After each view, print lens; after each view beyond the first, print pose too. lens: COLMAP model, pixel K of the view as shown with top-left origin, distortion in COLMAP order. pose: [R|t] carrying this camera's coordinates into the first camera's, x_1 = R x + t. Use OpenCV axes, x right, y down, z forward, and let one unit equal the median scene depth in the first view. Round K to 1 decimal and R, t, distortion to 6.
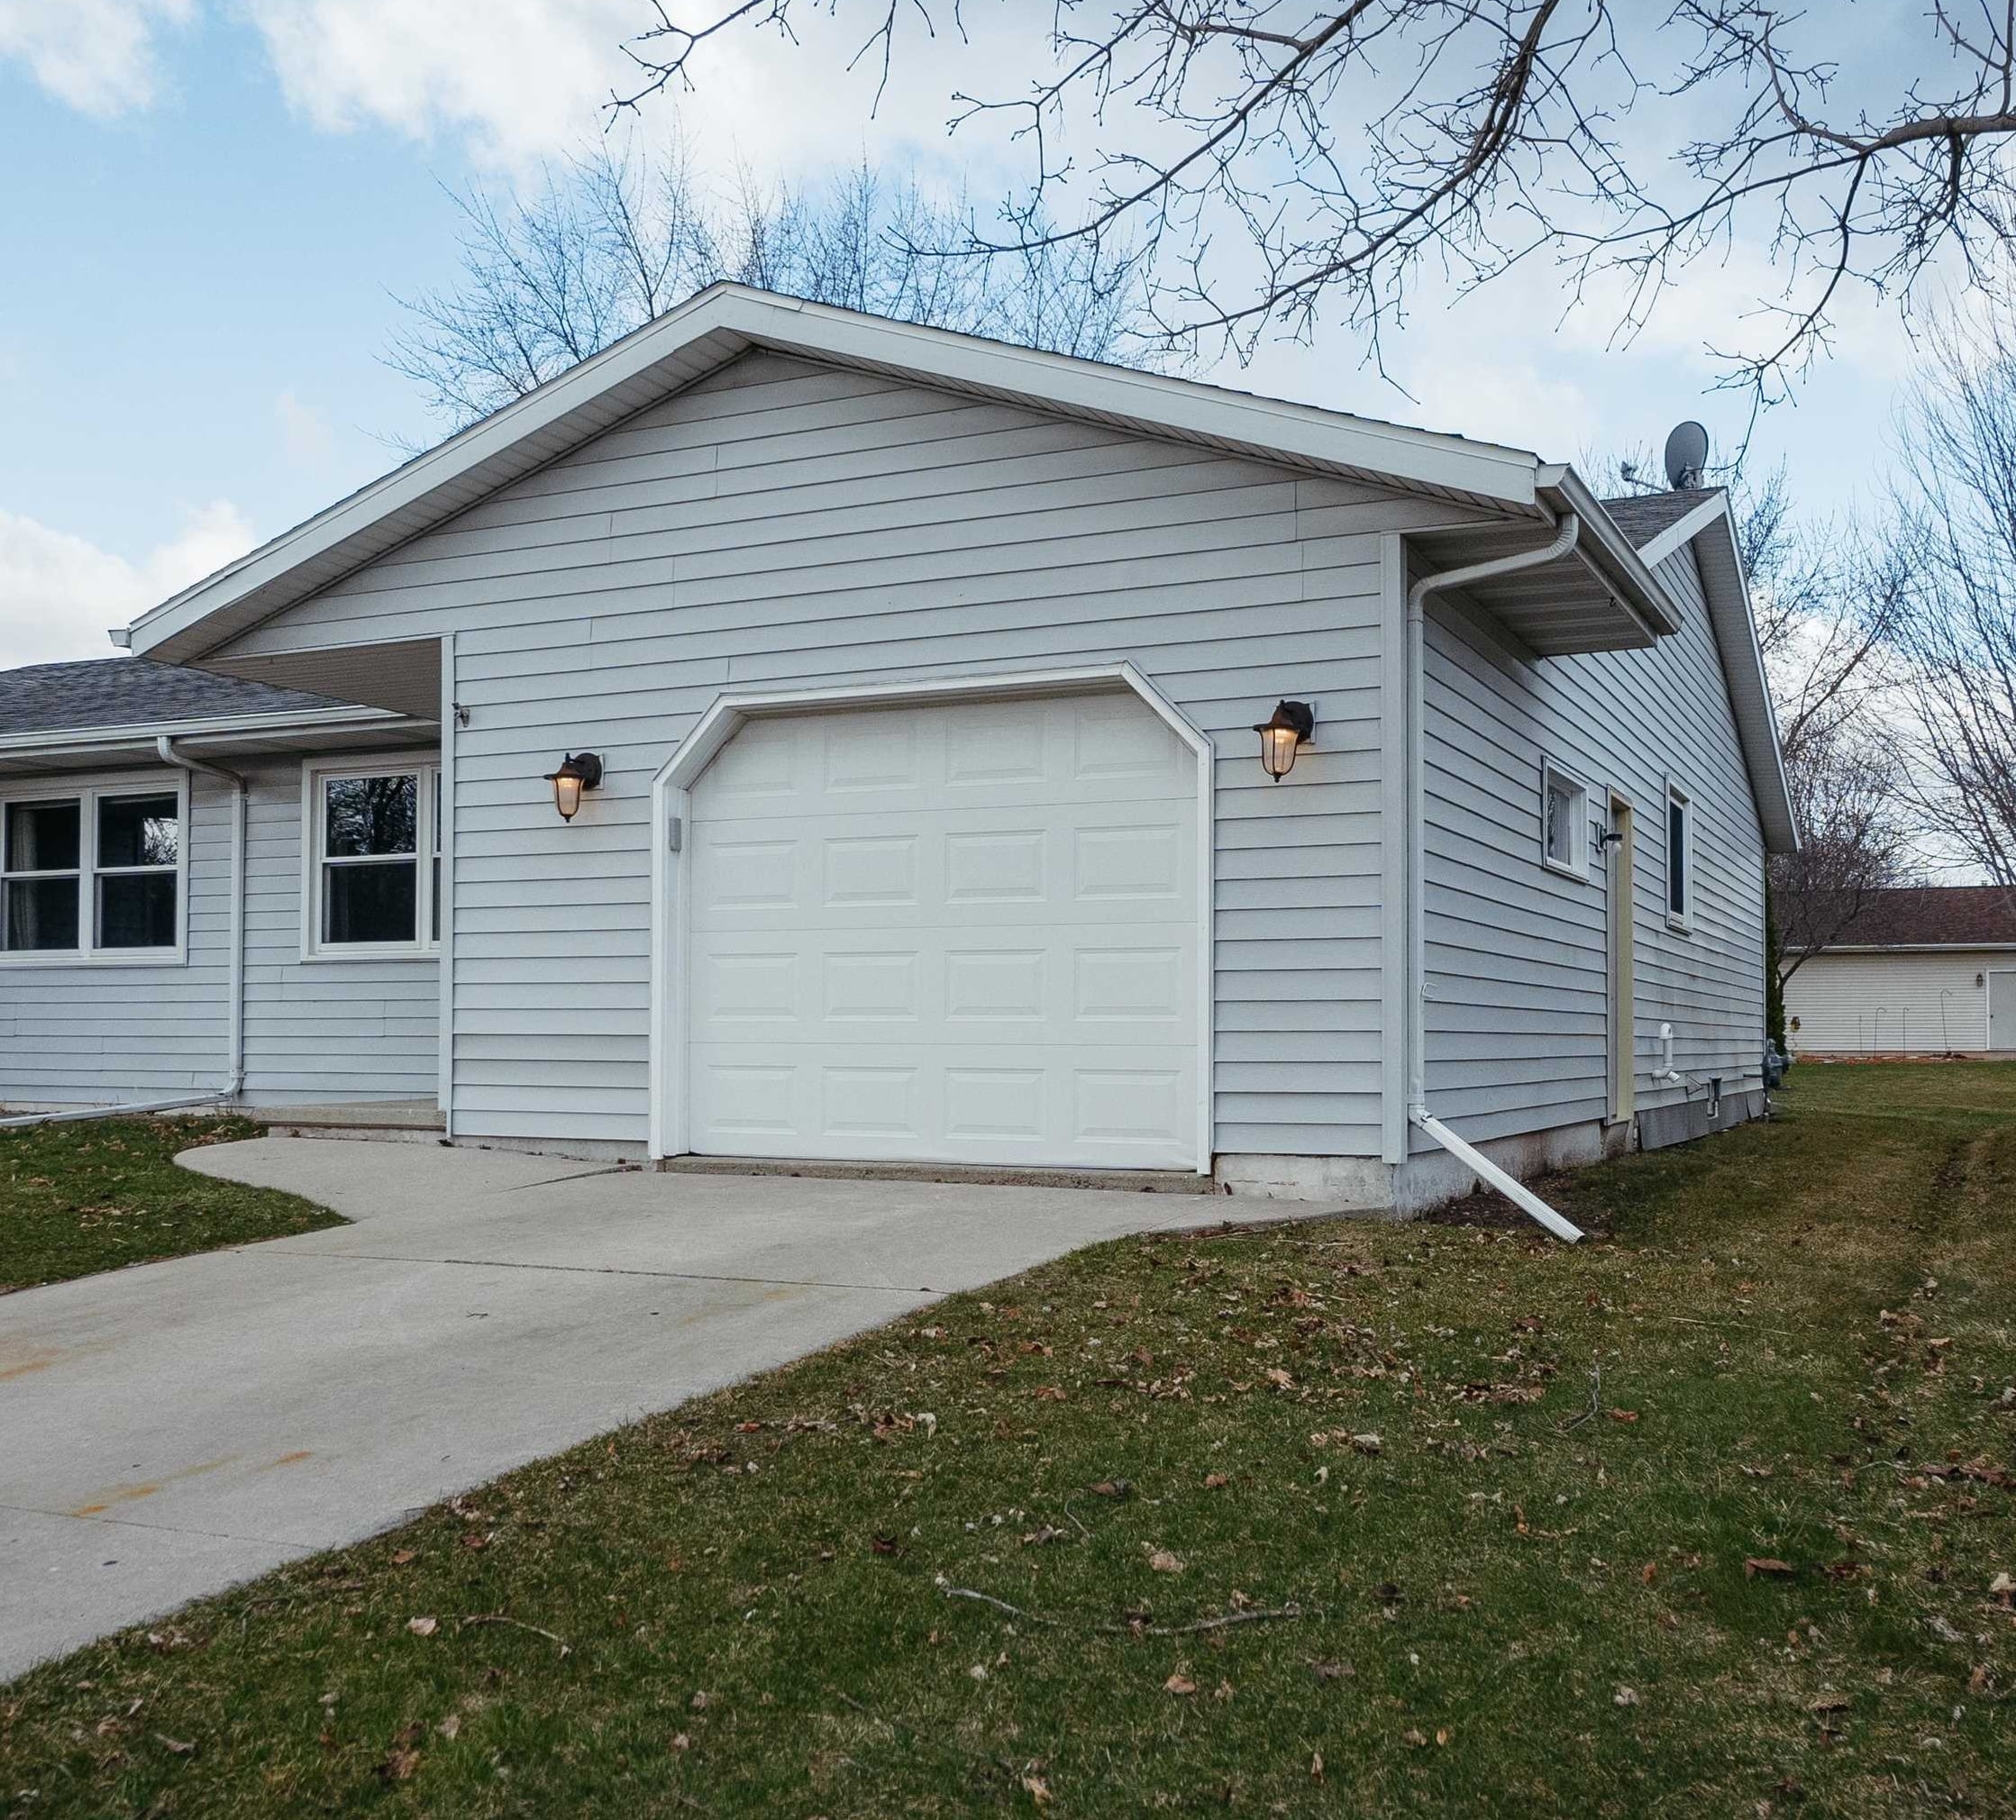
lens RADIAL K [[1777.4, 0, 1008.1], [0, 1777.4, 915.3], [0, 0, 1]] dist [-0.000326, 0.002362]
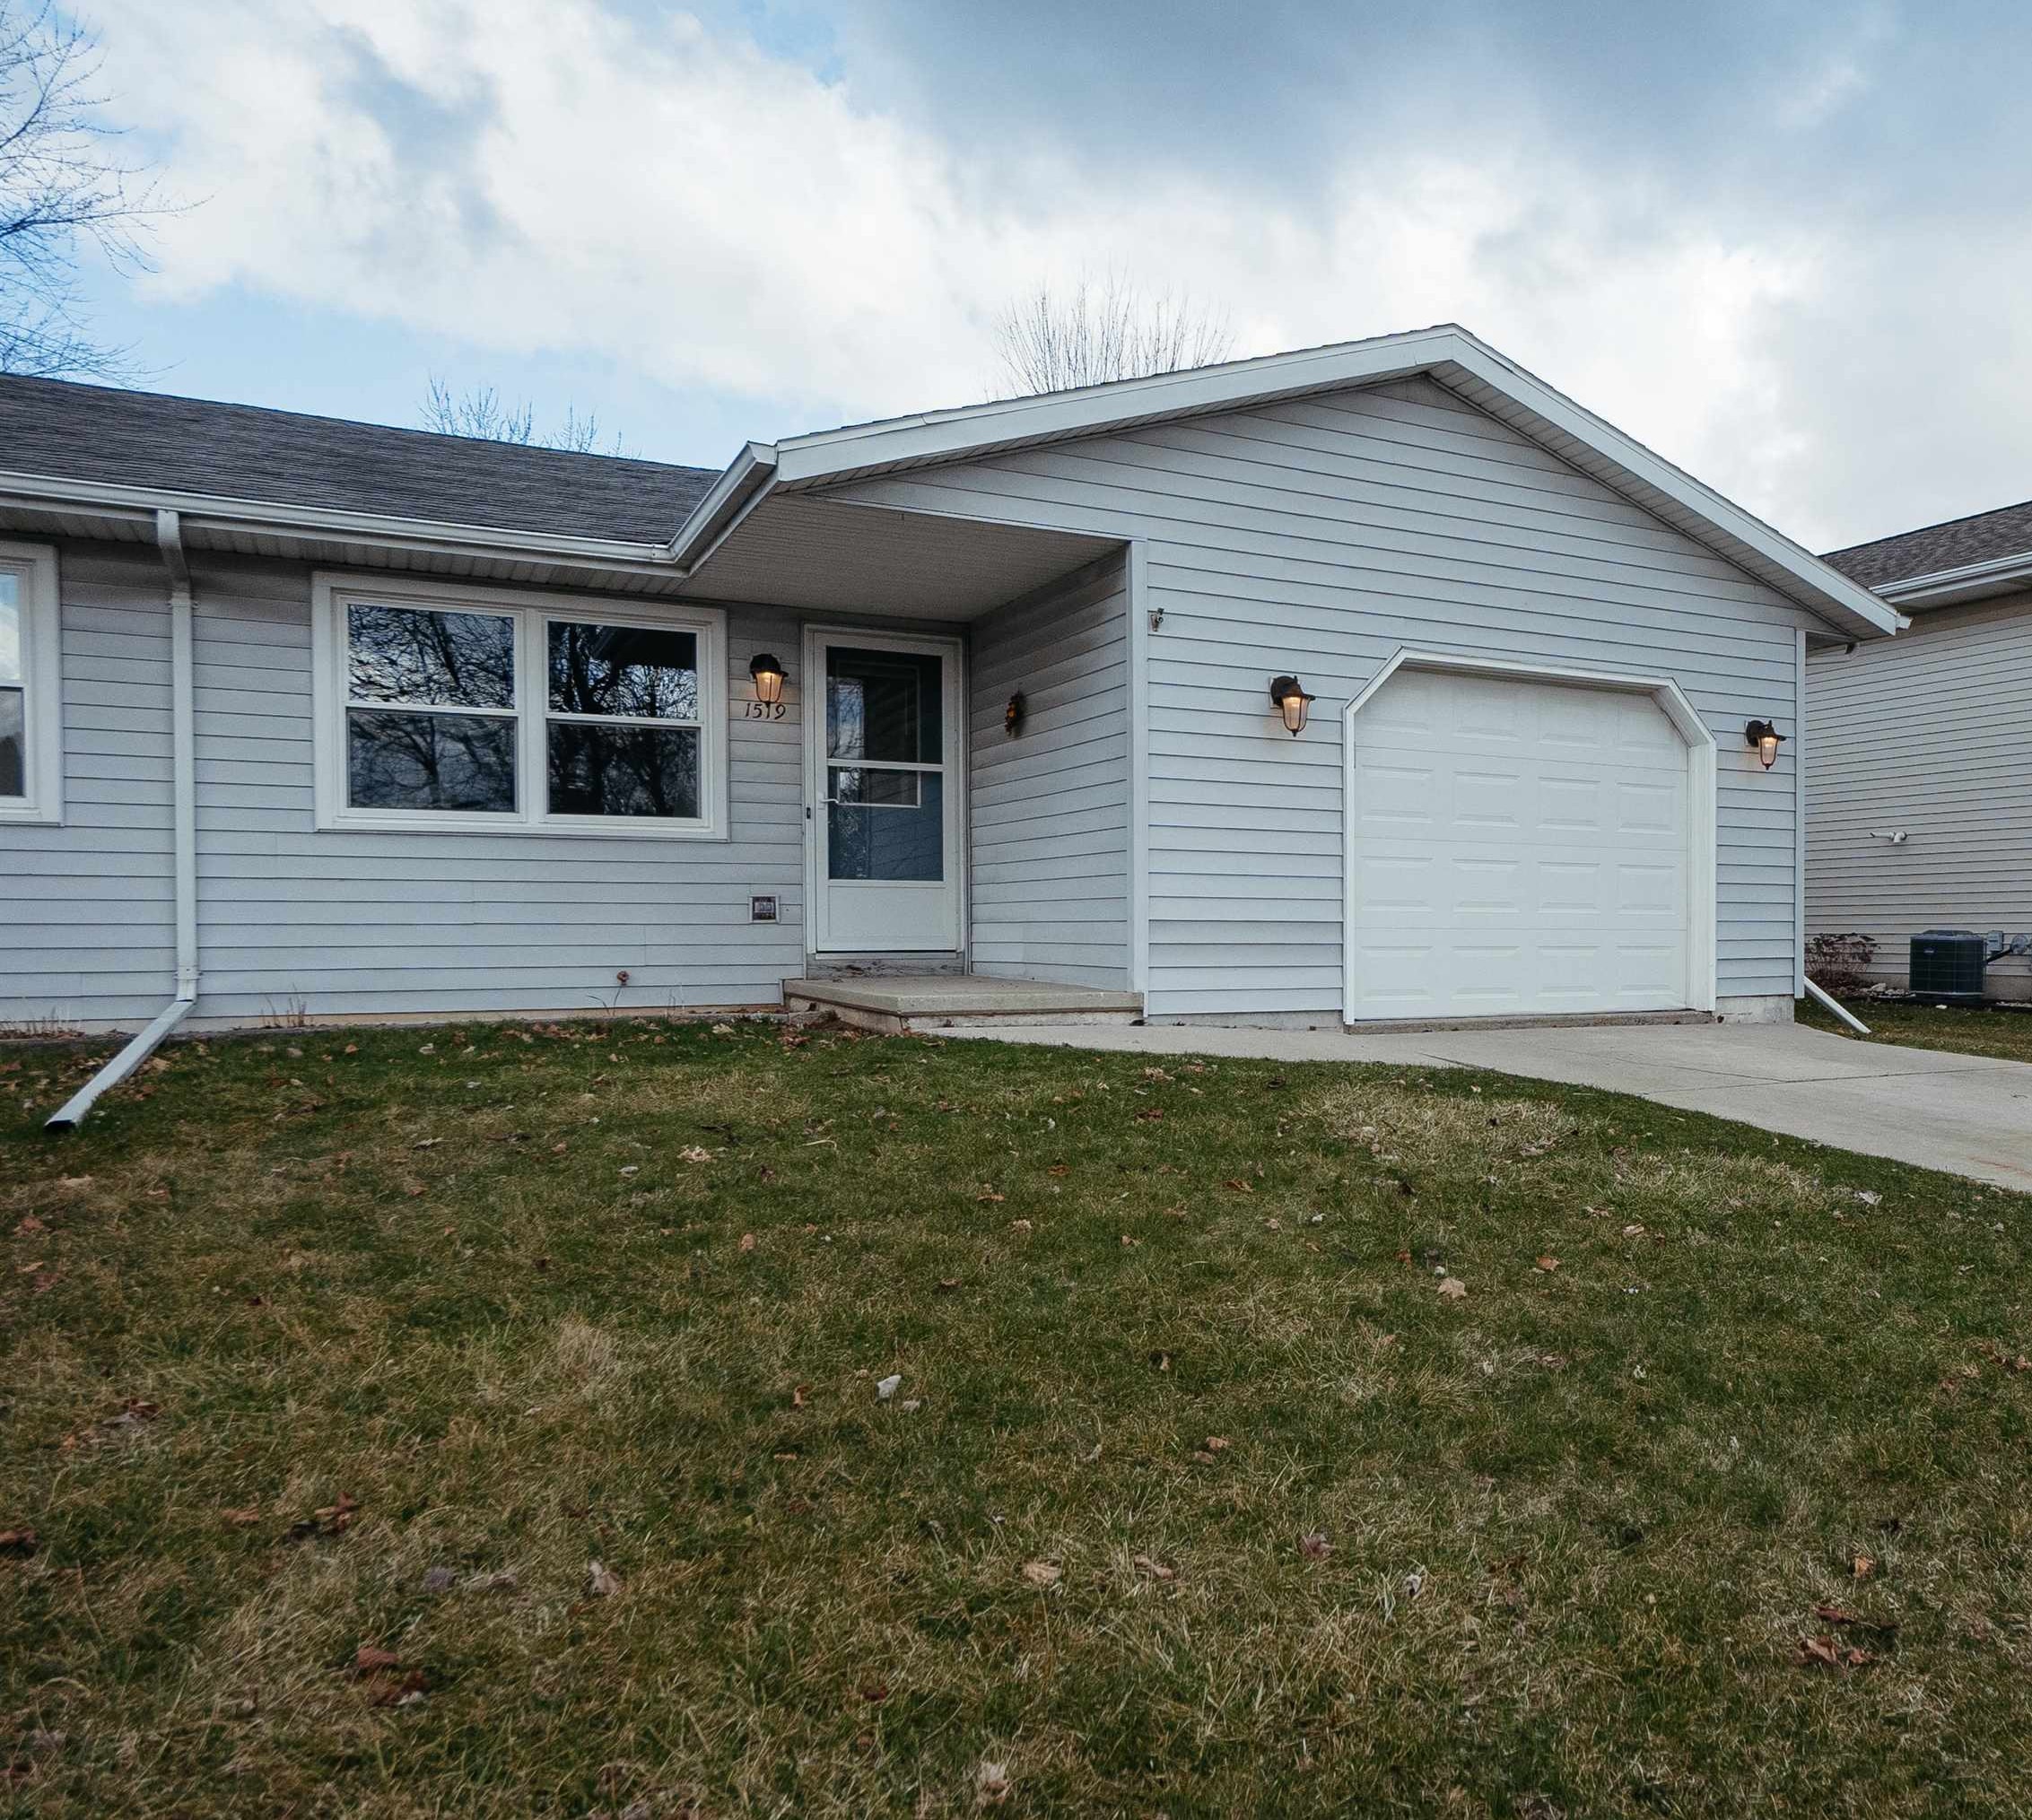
lens RADIAL K [[1675.6, 0, 1016.4], [0, 1675.6, 916.5], [0, 0, 1]] dist [-0.016567, 0.001932]
pose [[0.635705, 0.006085, 0.771908, -1.125516], [-0.052224, 0.998017, 0.035142, 0.032685], [-0.770163, -0.062652, 0.634762, 0.417146]]
